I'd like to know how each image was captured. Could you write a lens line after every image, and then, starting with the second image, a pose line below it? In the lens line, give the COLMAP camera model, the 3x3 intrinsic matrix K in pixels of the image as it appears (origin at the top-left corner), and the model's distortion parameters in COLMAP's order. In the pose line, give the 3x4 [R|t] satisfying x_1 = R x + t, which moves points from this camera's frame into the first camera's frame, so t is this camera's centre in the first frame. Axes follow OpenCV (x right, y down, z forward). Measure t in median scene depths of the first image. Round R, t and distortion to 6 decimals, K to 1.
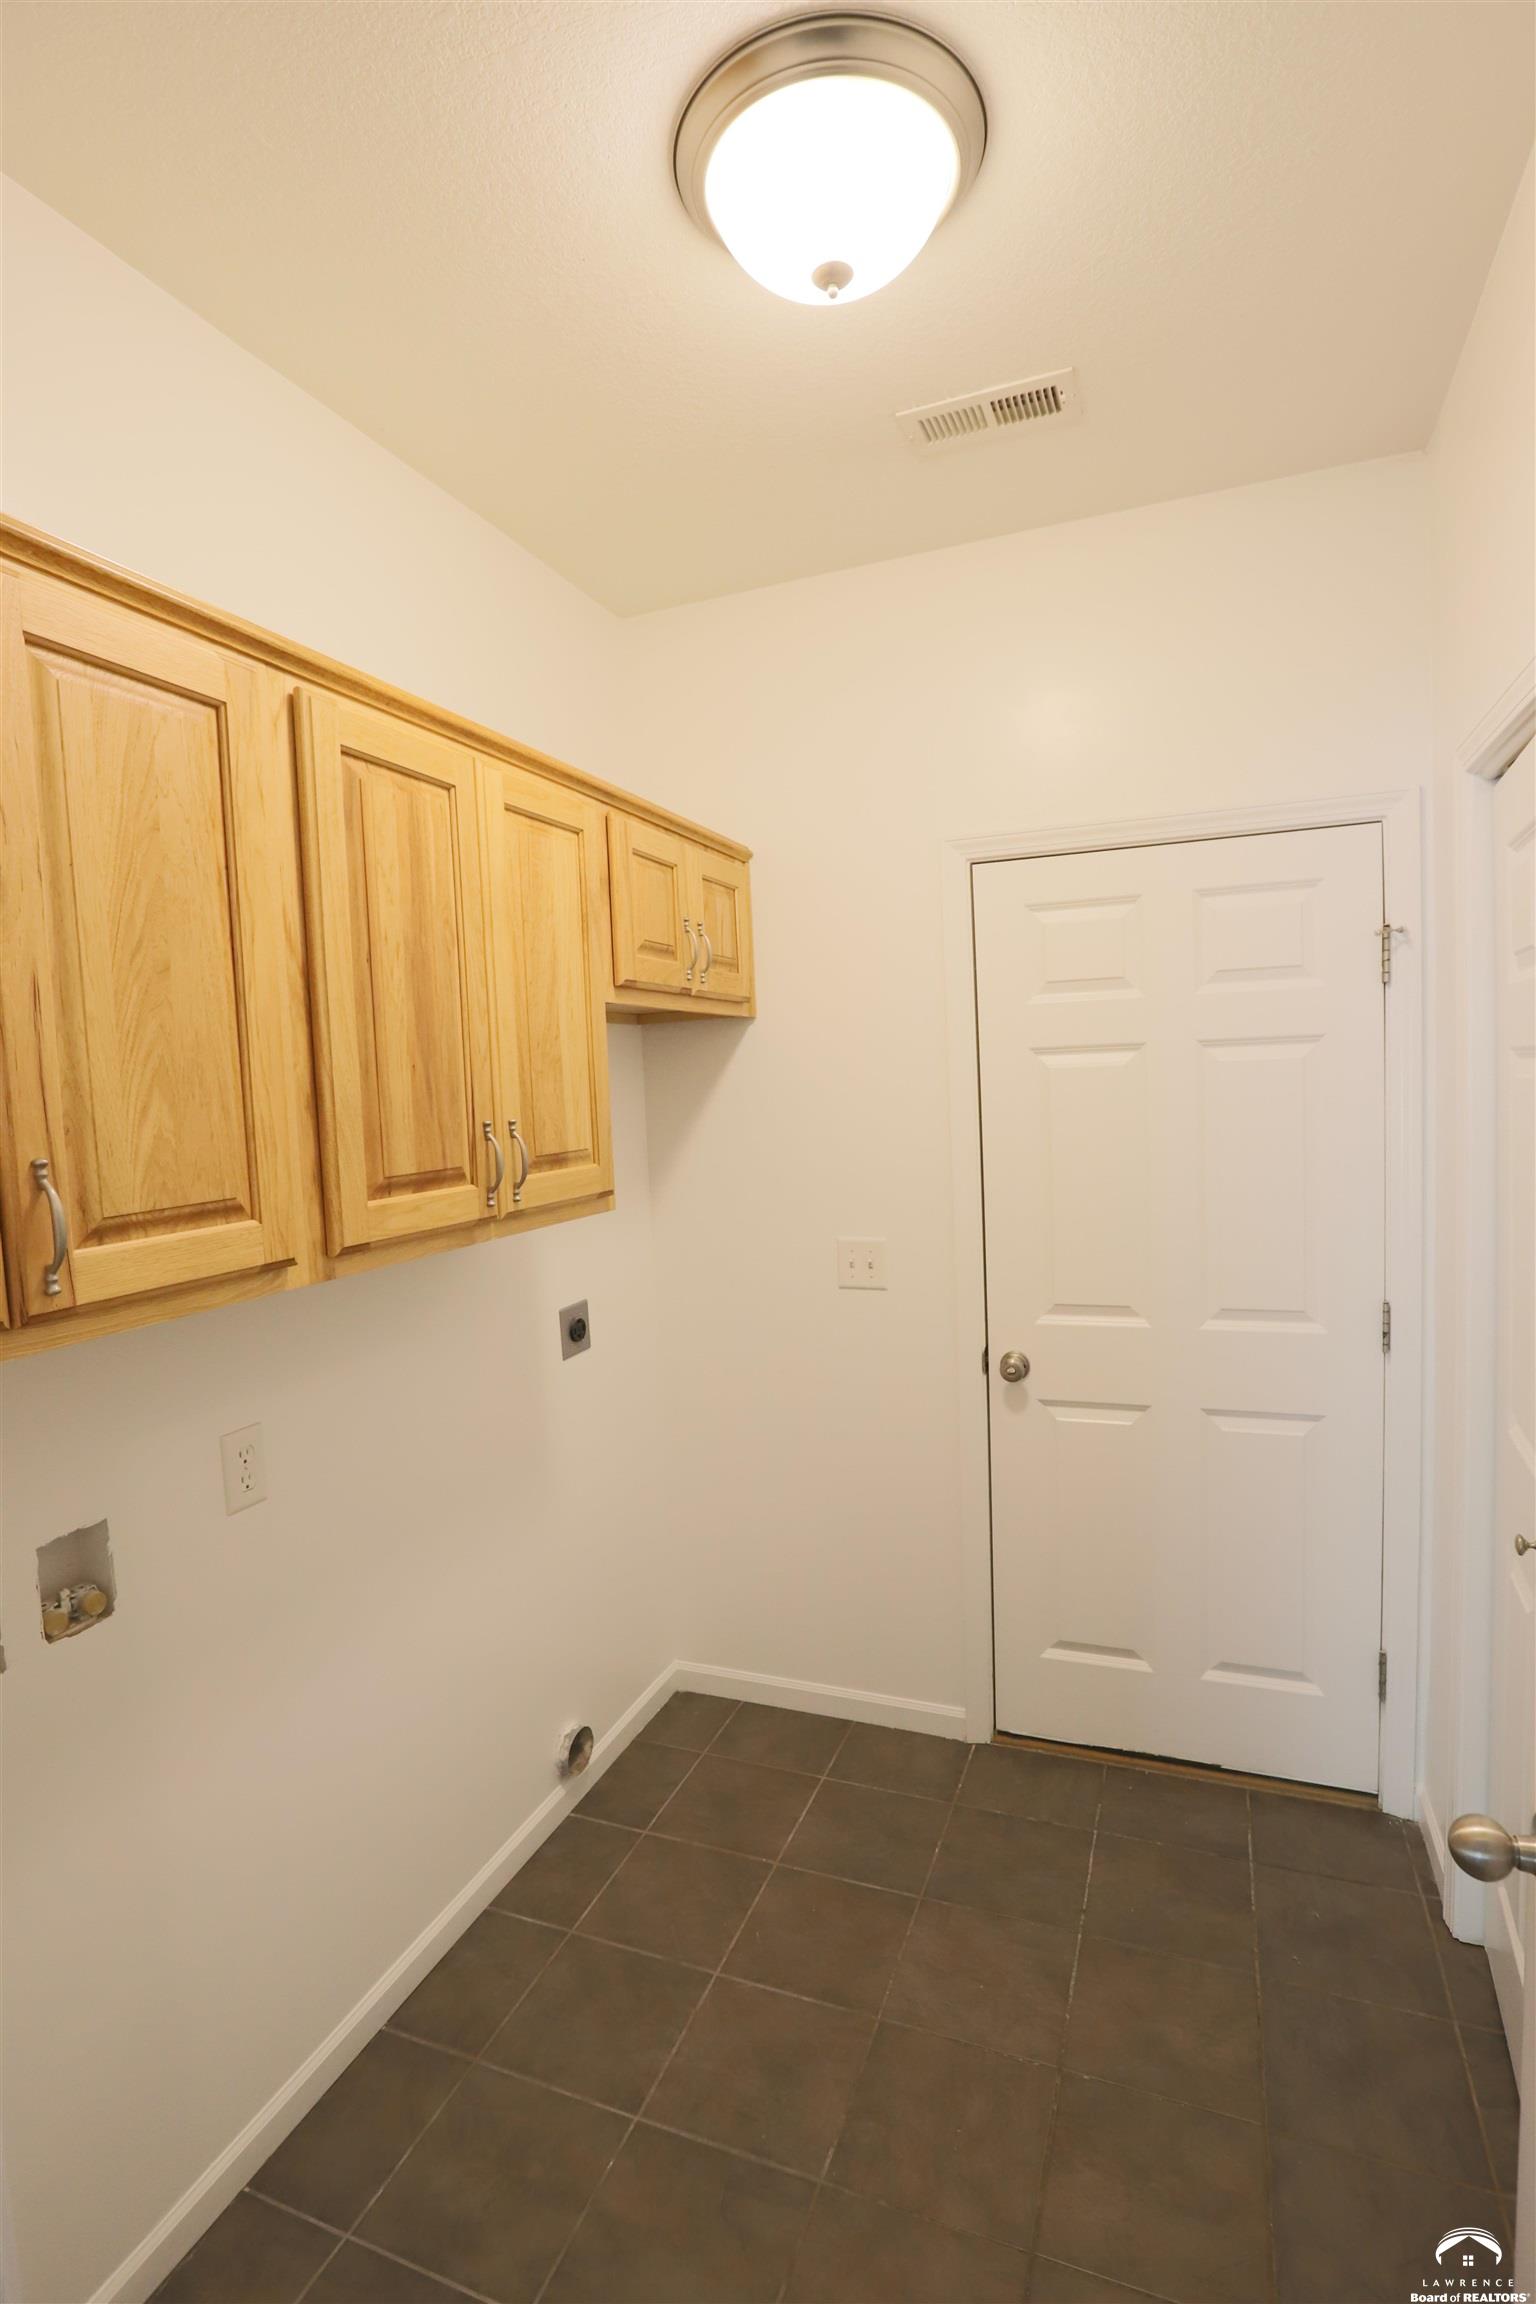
lens RADIAL K [[1098.3, 0, 779.4], [0, 1098.3, 1152.6], [0, 0, 1]] dist [-0.032603, 0.002494]
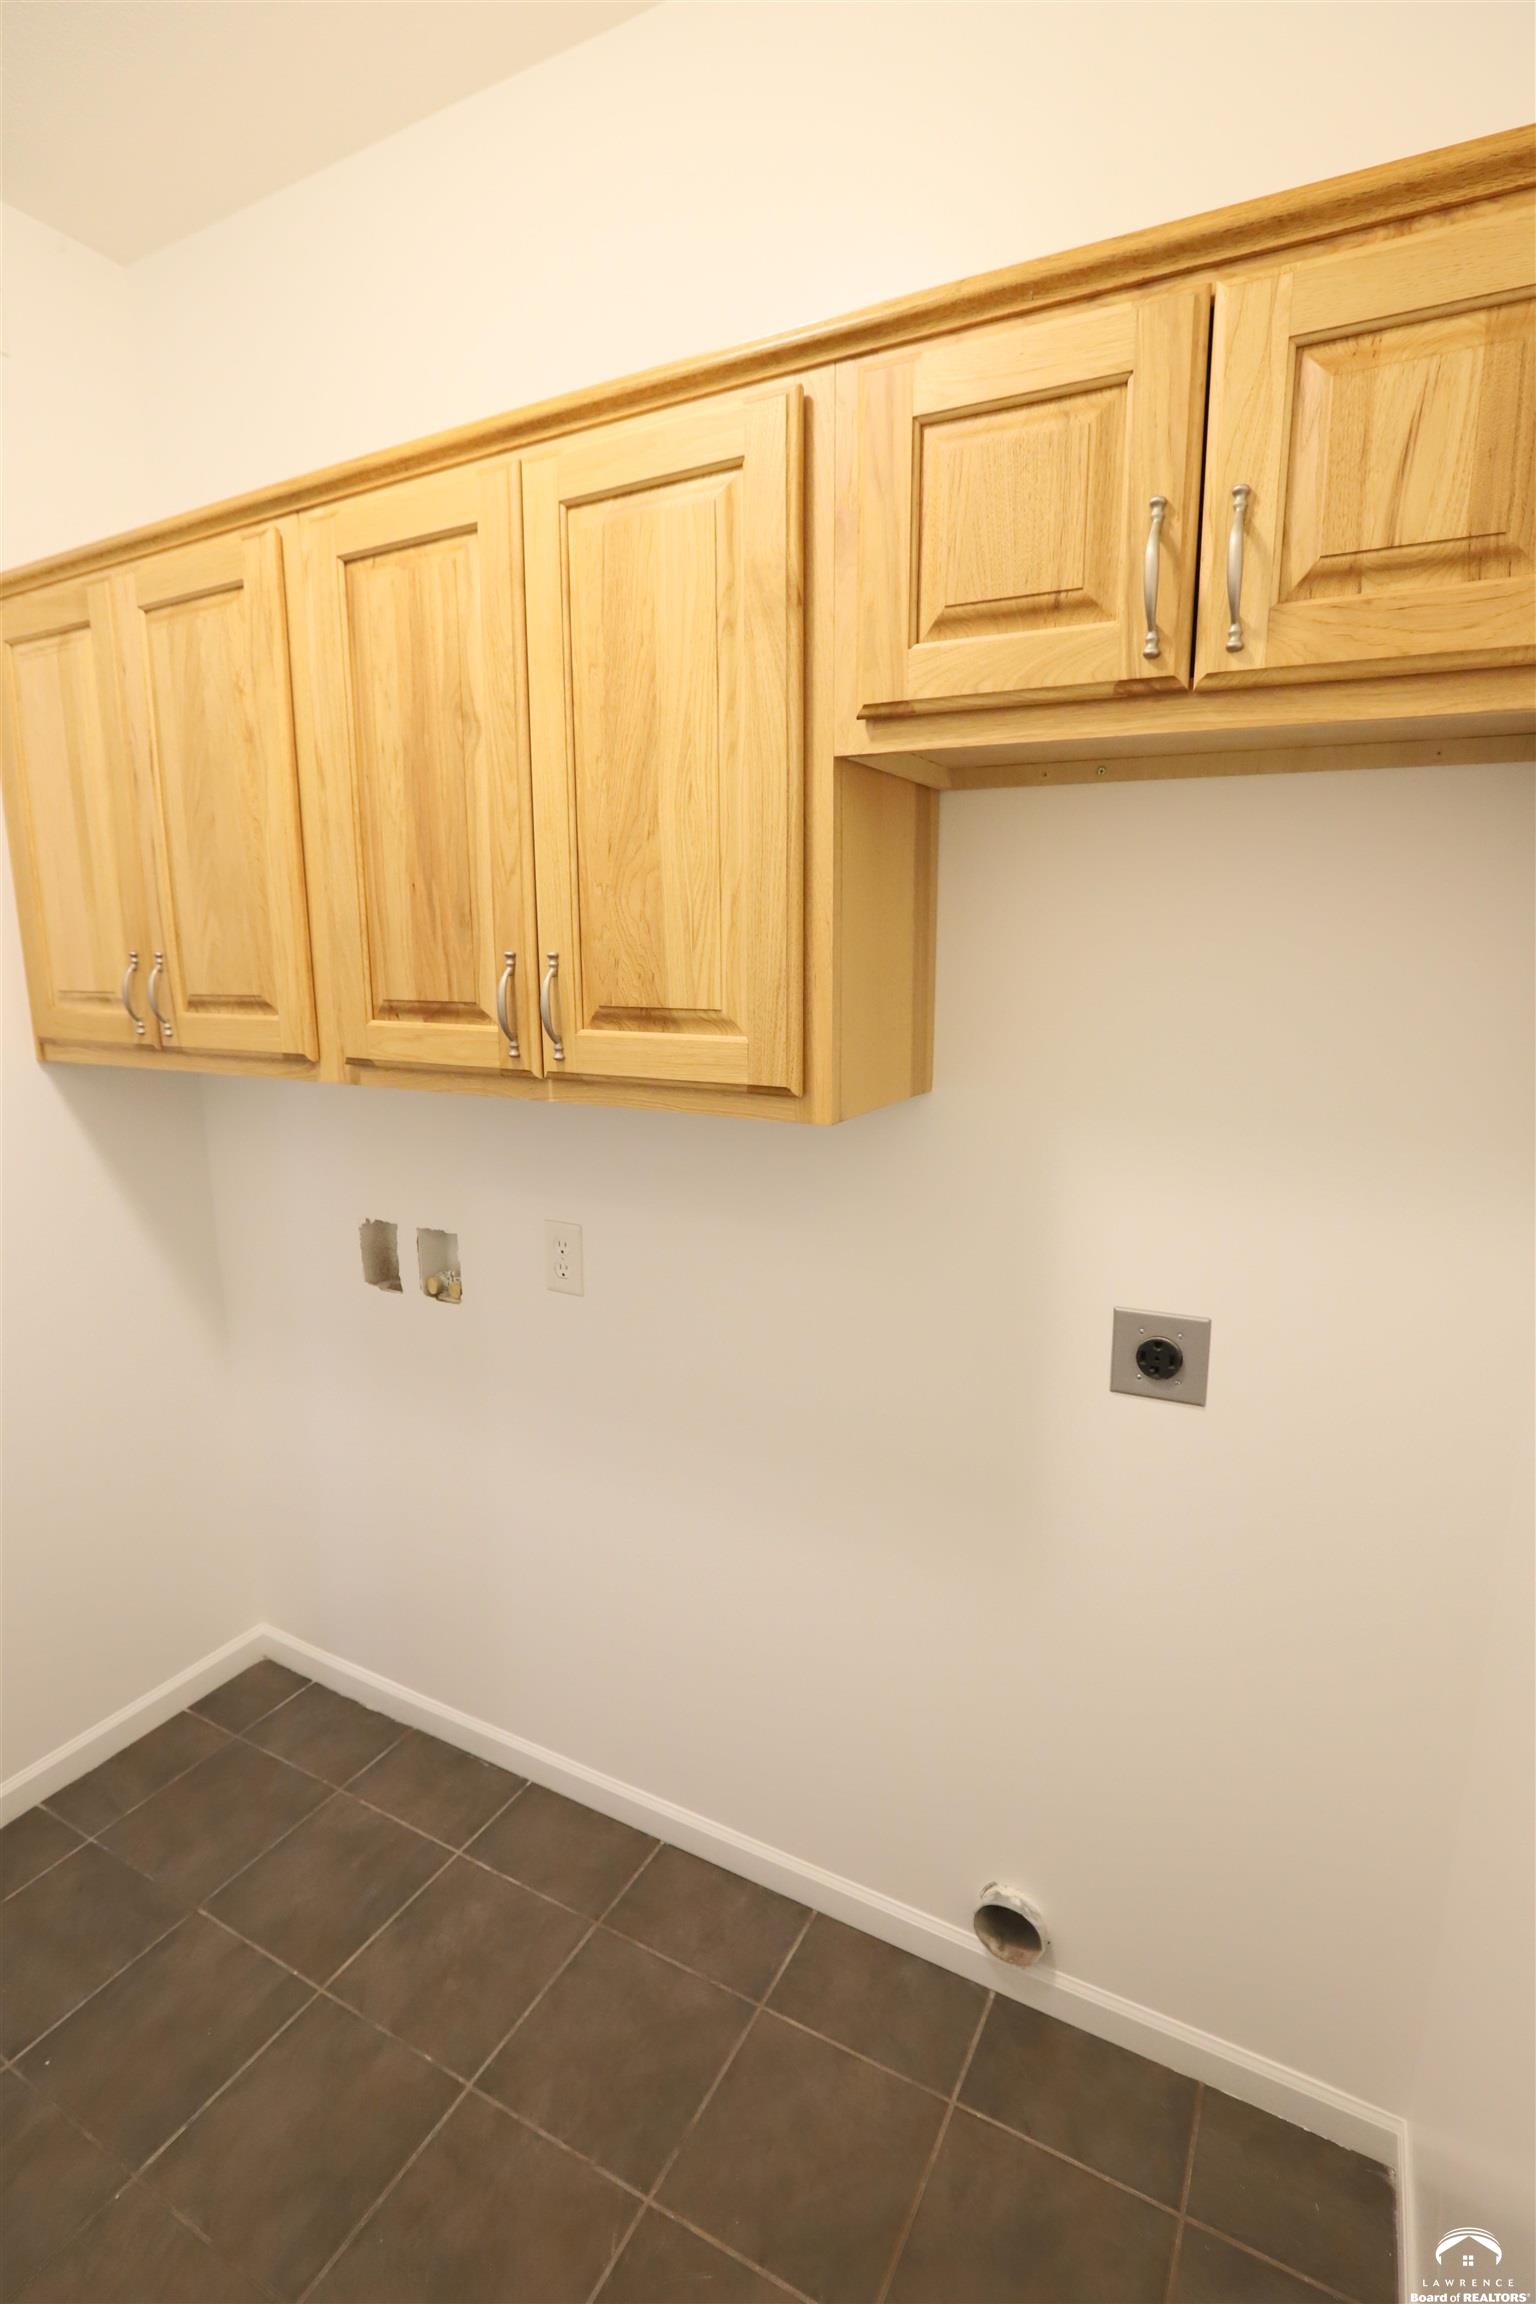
lens RADIAL K [[1098.3, 0, 772.5], [0, 1098.3, 1168.0], [0, 0, 1]] dist [-0.032603, 0.002494]
pose [[-0.117483, 0.234232, -0.965056, 0.559290], [-0.063160, 0.968056, 0.242649, -0.086804], [0.991064, 0.089460, -0.098937, 1.354534]]
